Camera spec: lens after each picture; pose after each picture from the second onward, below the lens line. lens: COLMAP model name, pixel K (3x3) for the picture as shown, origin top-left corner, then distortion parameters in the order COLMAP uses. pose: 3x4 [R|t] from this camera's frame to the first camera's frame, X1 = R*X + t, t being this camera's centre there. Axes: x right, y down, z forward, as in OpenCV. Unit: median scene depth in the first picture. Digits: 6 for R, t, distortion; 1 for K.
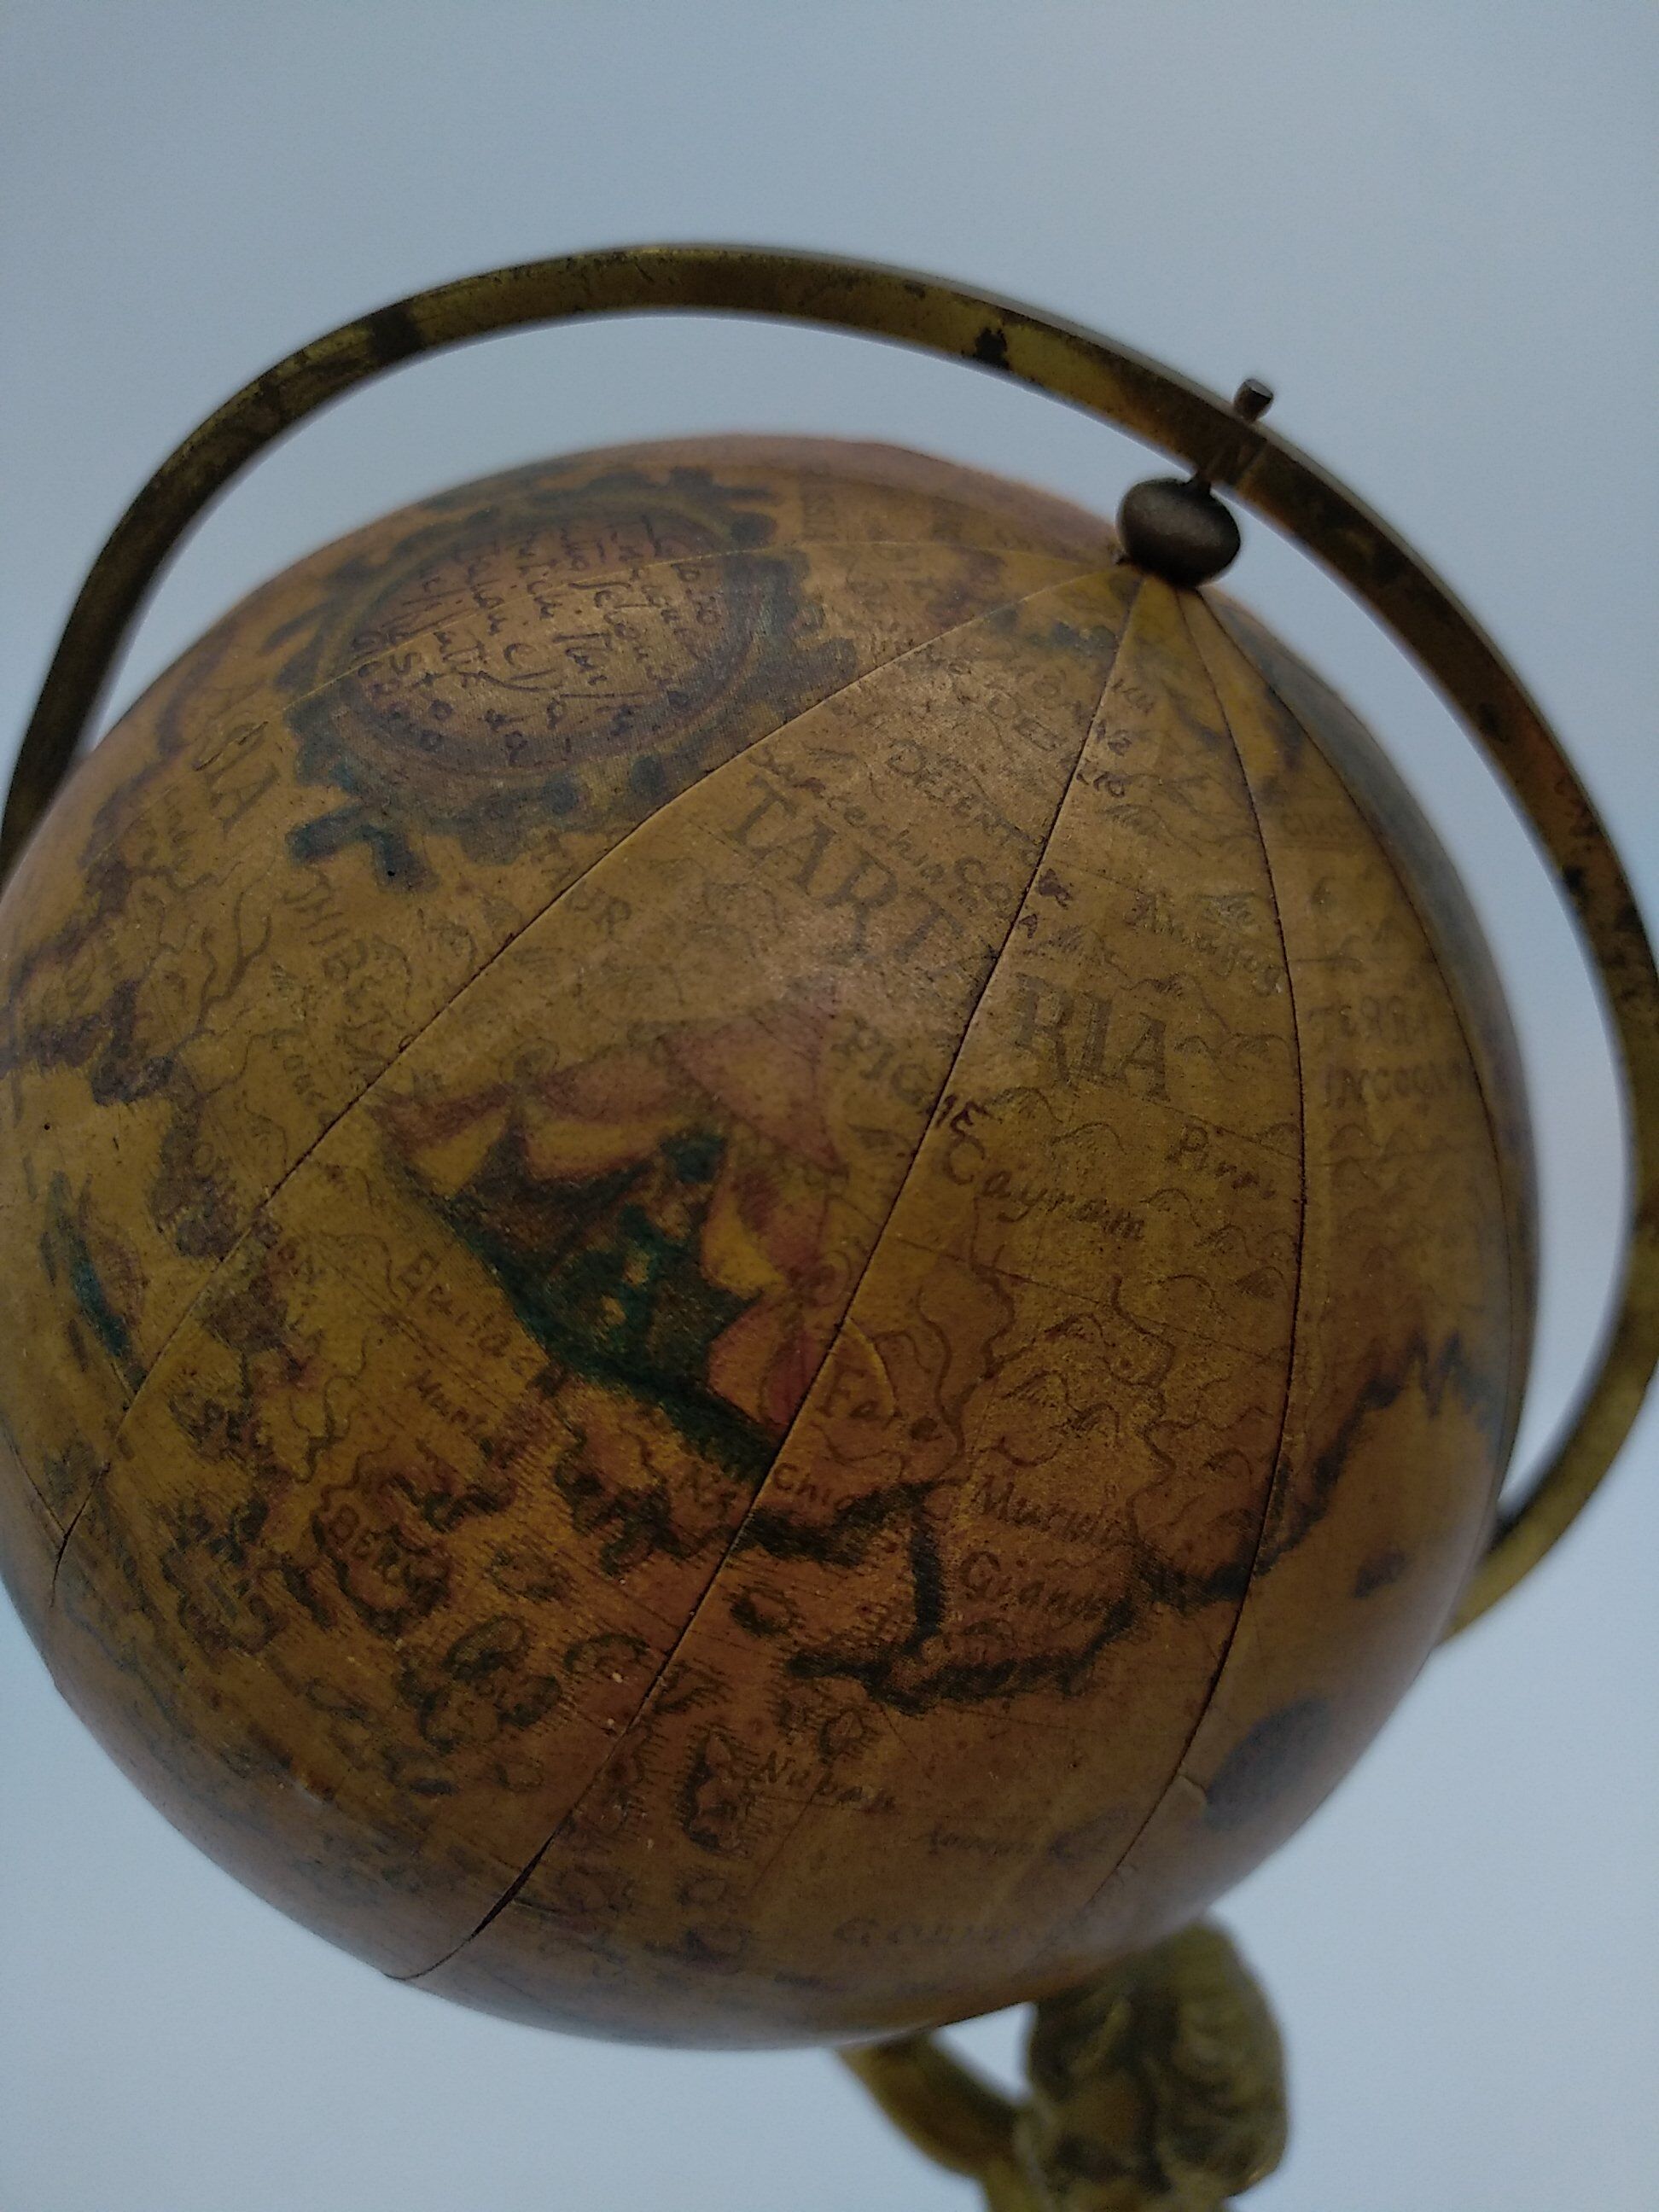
lens RADIAL K [[1738.7, 0, 829.5], [0, 1738.7, 1106.0], [0, 0, 1]] dist [0.104551, -0.366569]
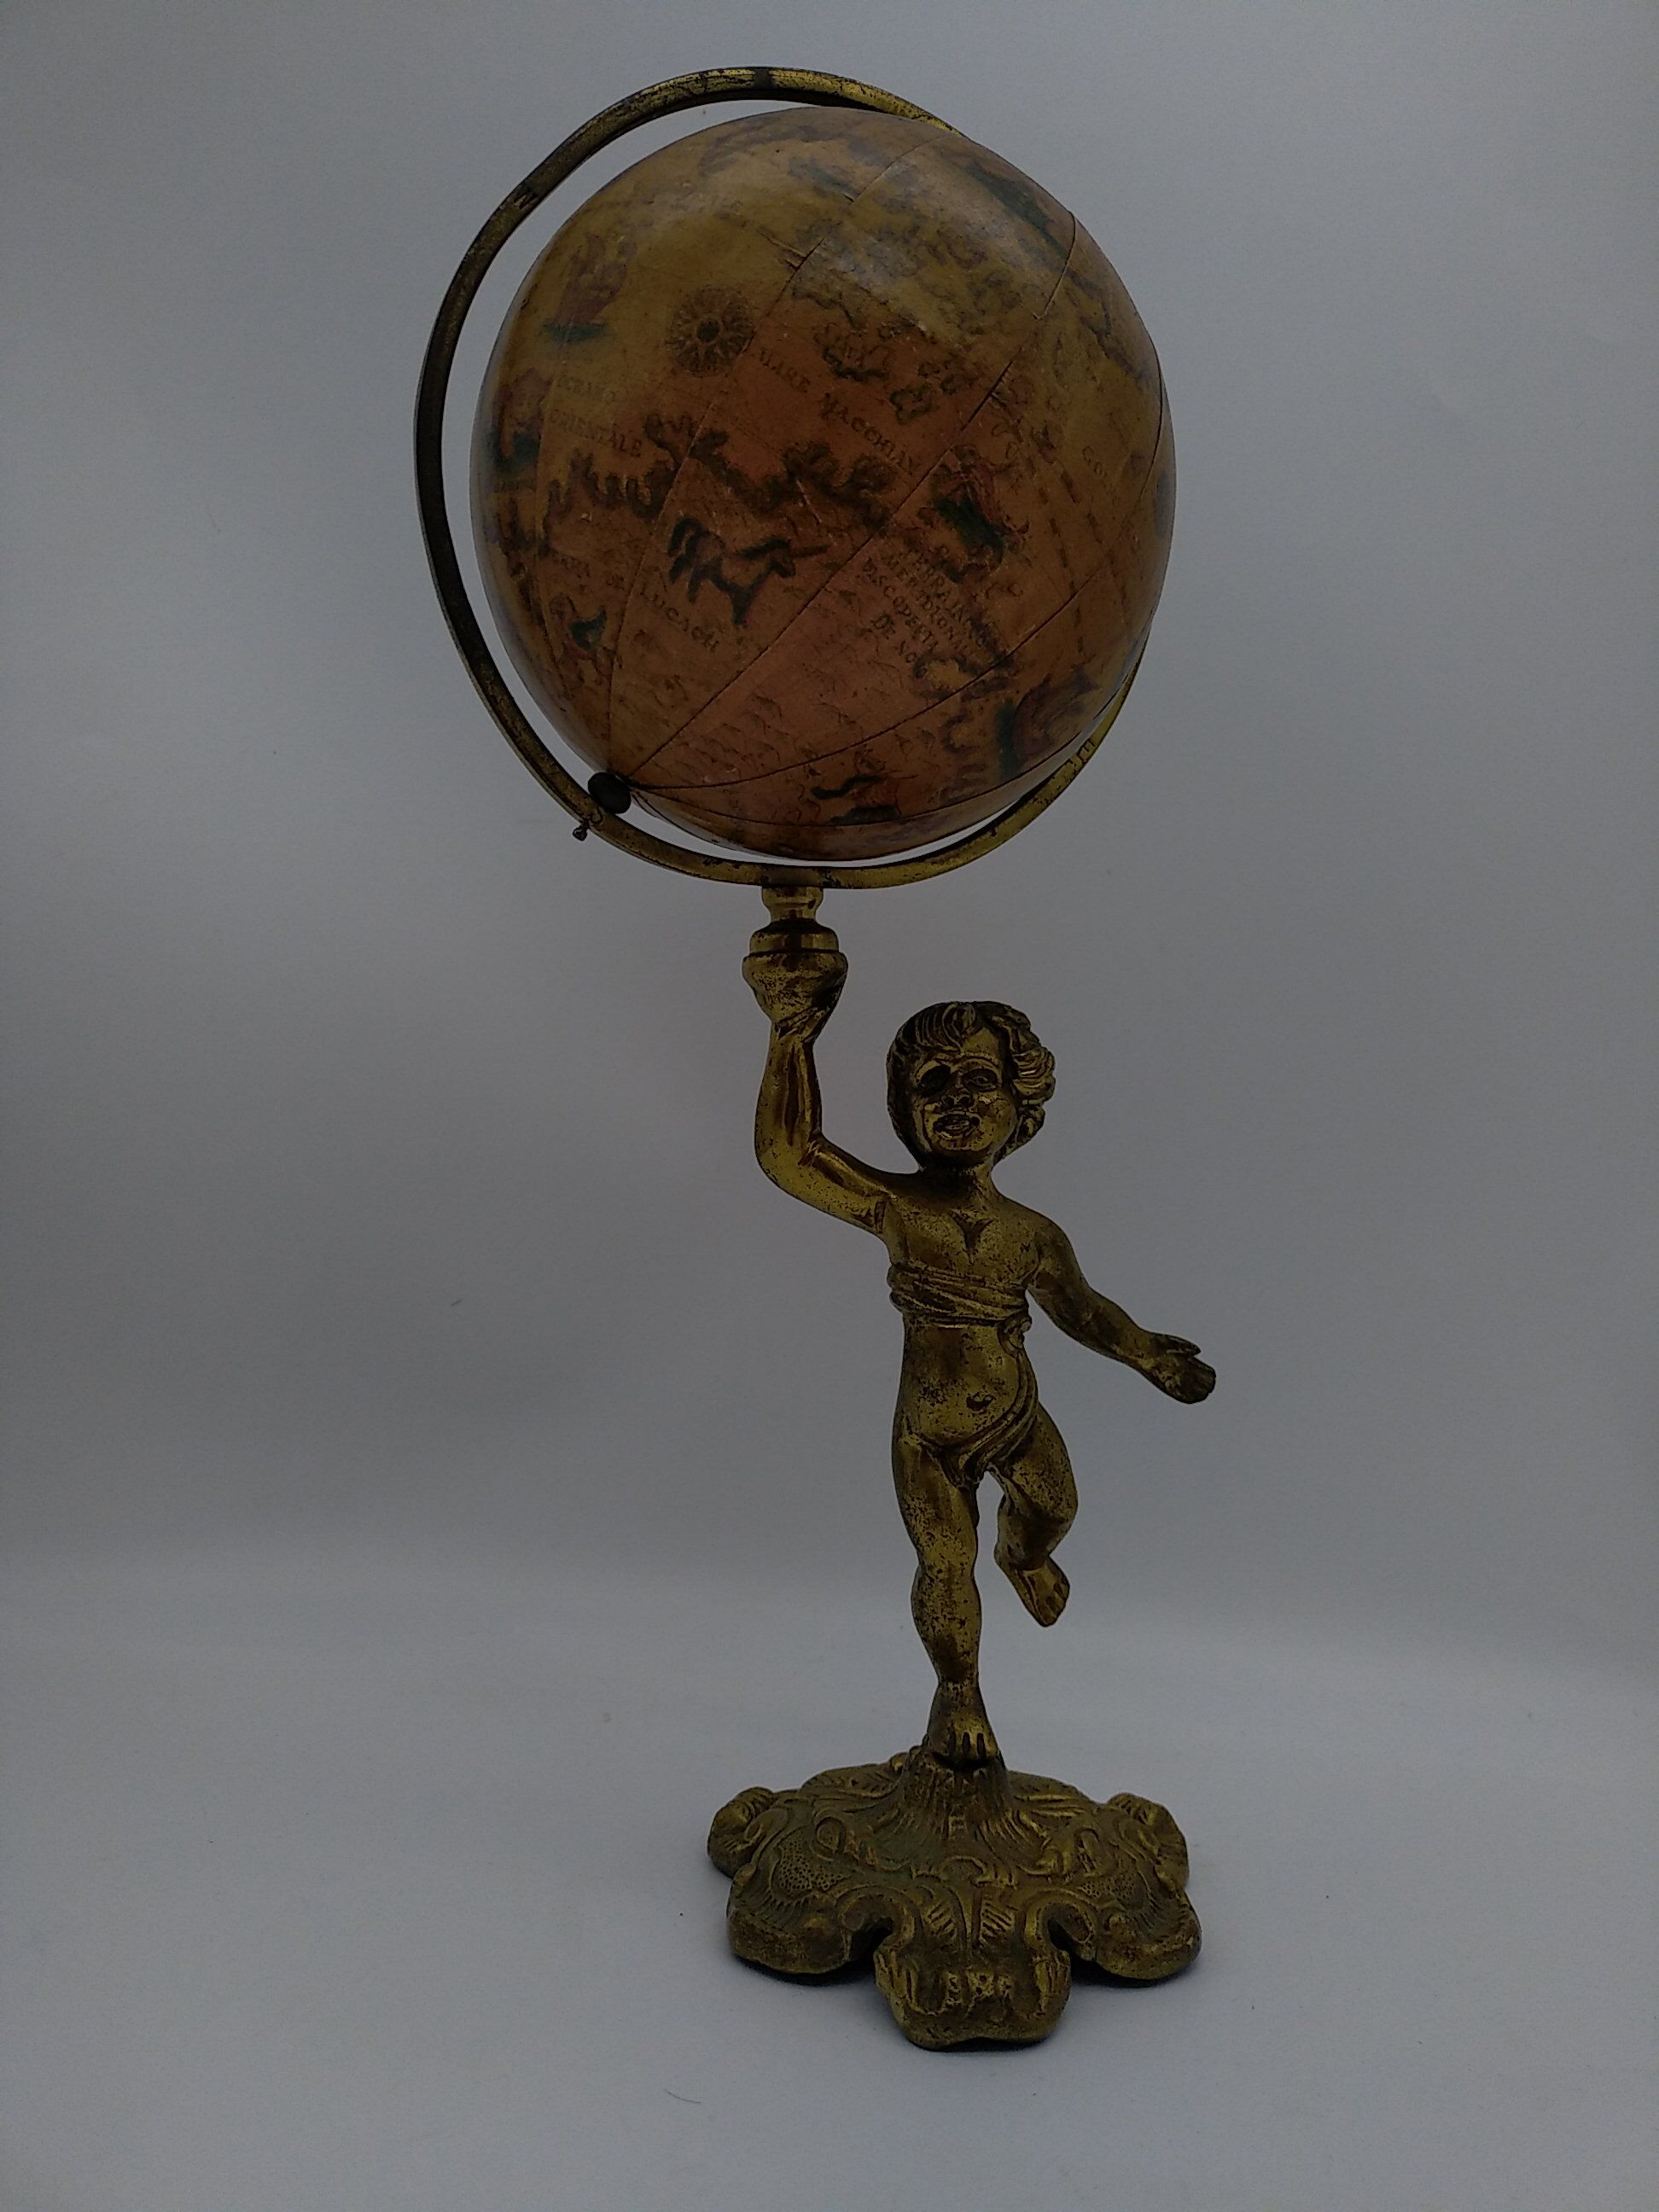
lens RADIAL K [[1697.5, 0, 918.9], [0, 1697.5, 1108.1], [0, 0, 1]] dist [0.049237, -0.200038]
pose [[0.799846, 0.107456, 0.590507, -1.734120], [0.219883, 0.862985, -0.454873, 2.624594], [-0.558478, 0.493671, 0.666627, -0.114137]]
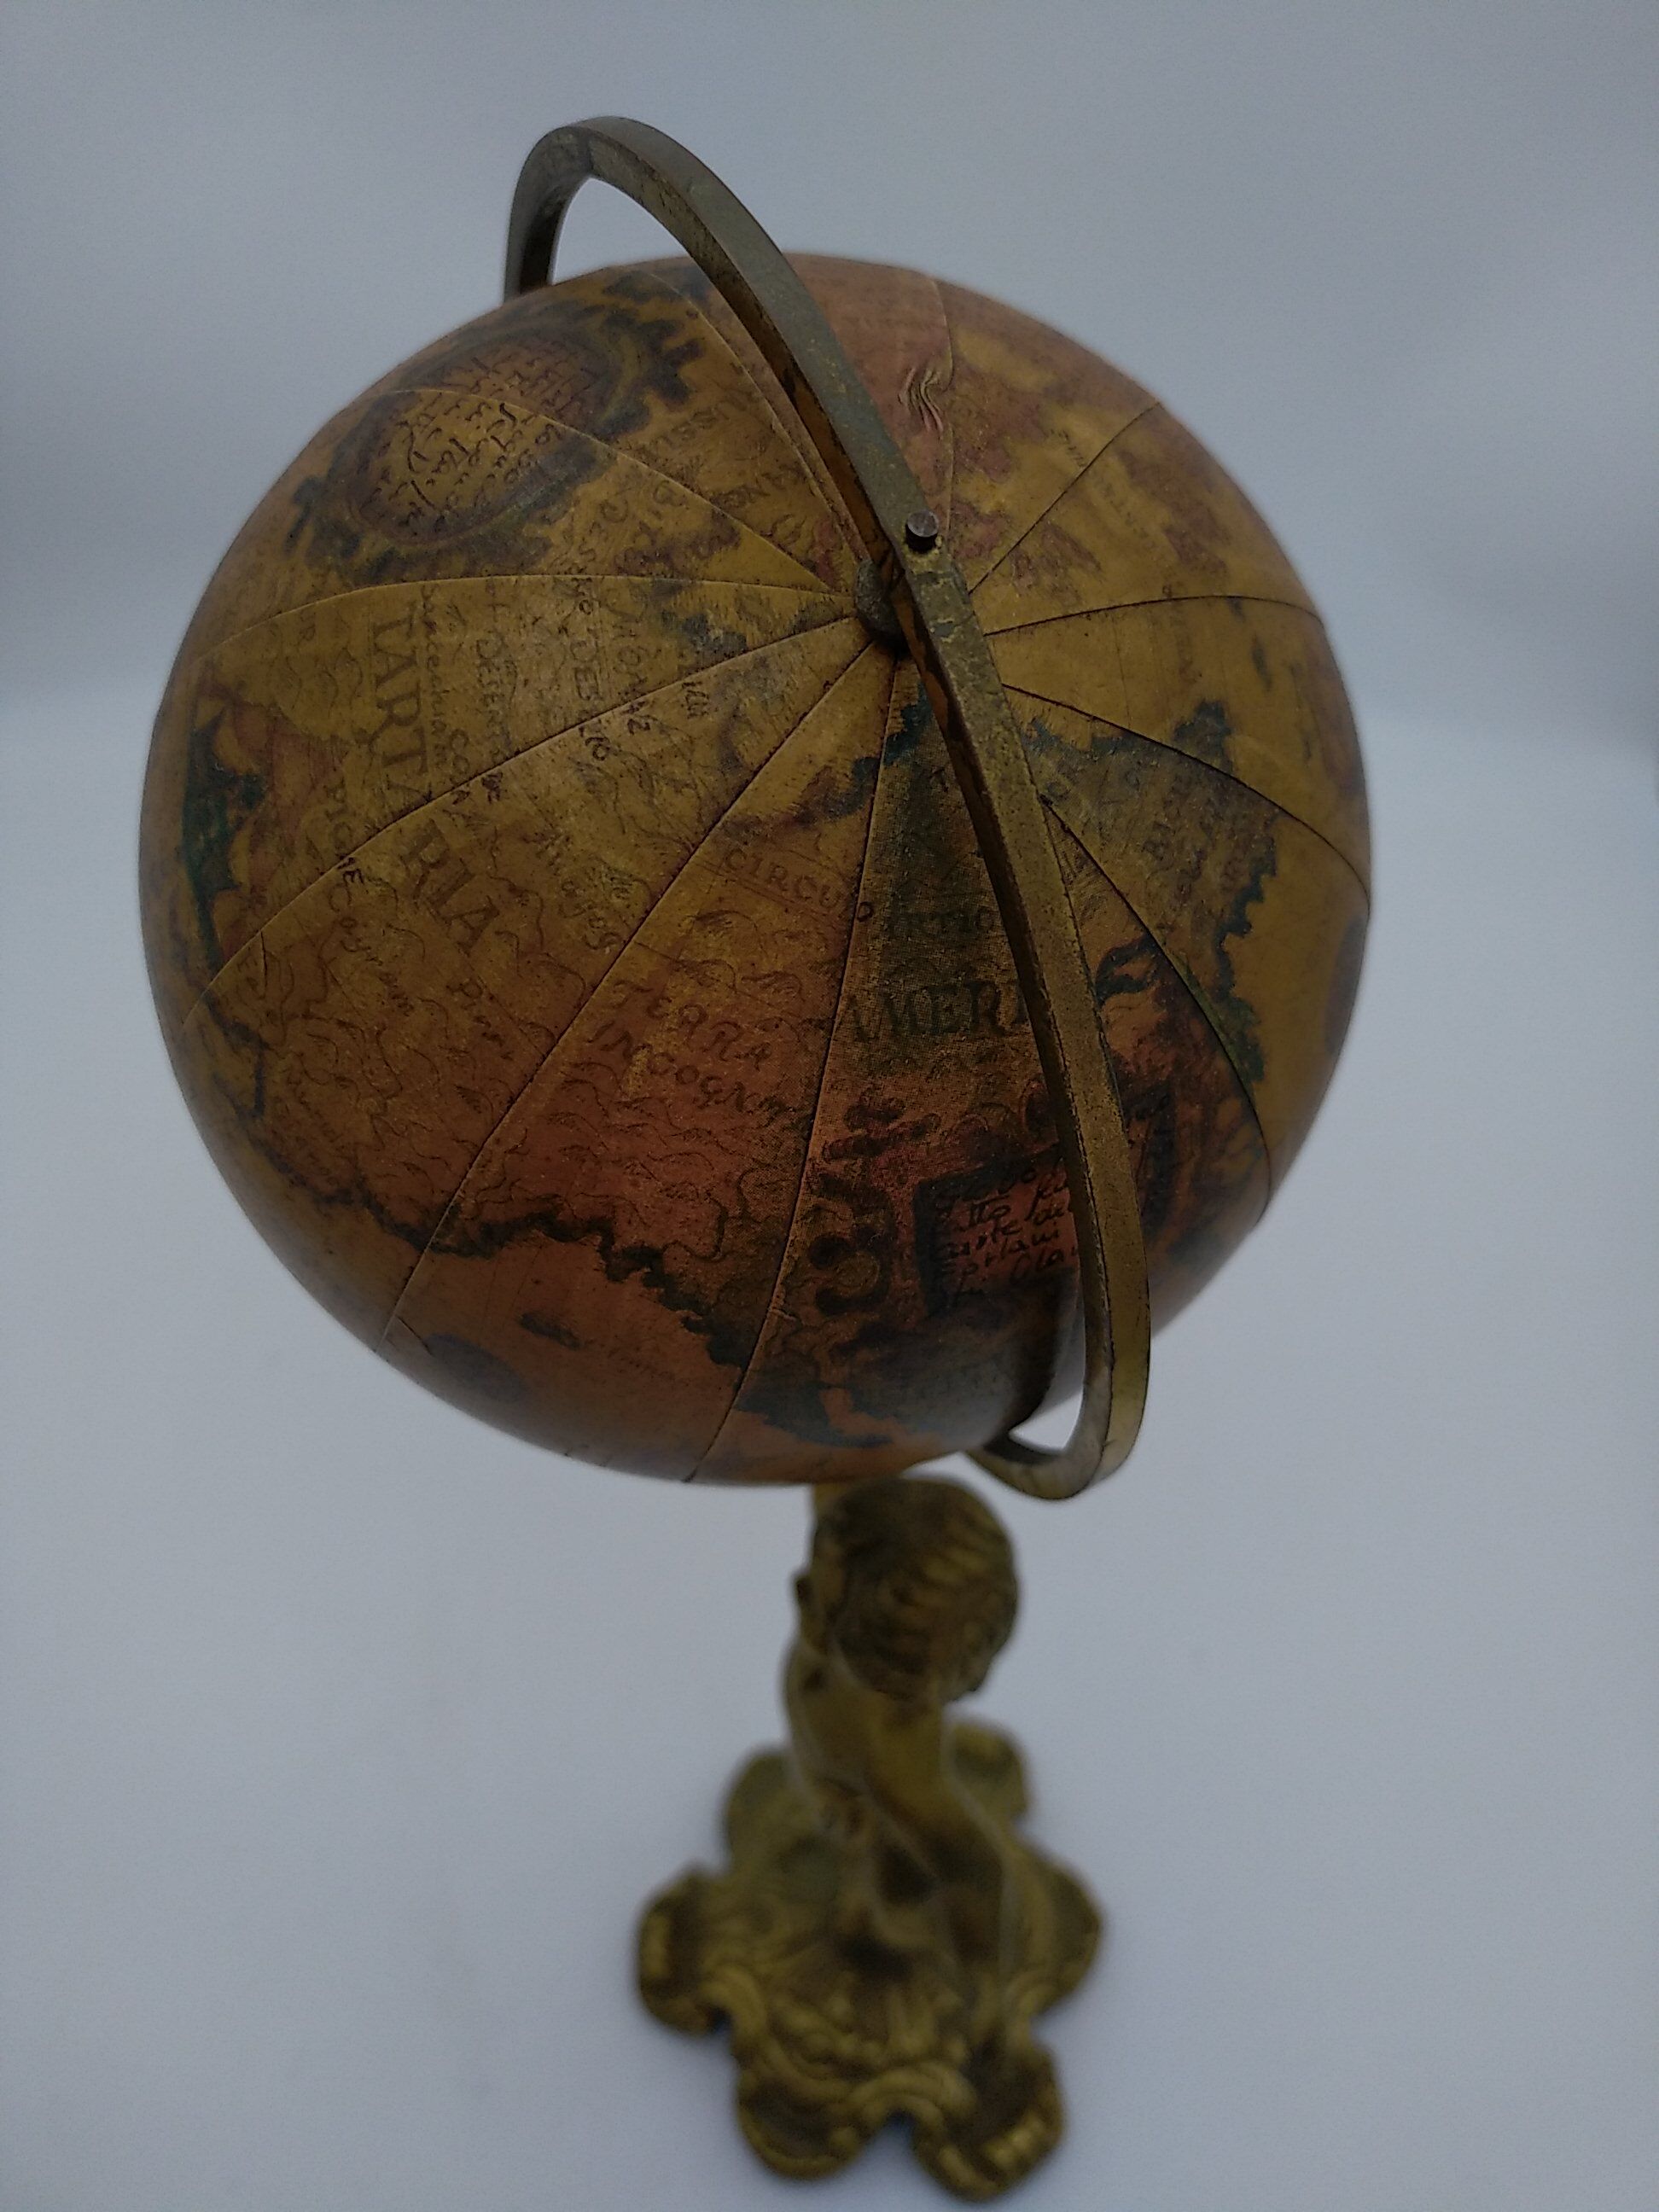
lens RADIAL K [[1738.7, 0, 829.5], [0, 1738.7, 1106.0], [0, 0, 1]] dist [0.104551, -0.366569]
pose [[0.573982, 0.661725, -0.482353, 1.113031], [-0.454476, 0.747428, 0.484564, -0.724138], [0.681173, -0.058913, 0.729749, 0.152368]]
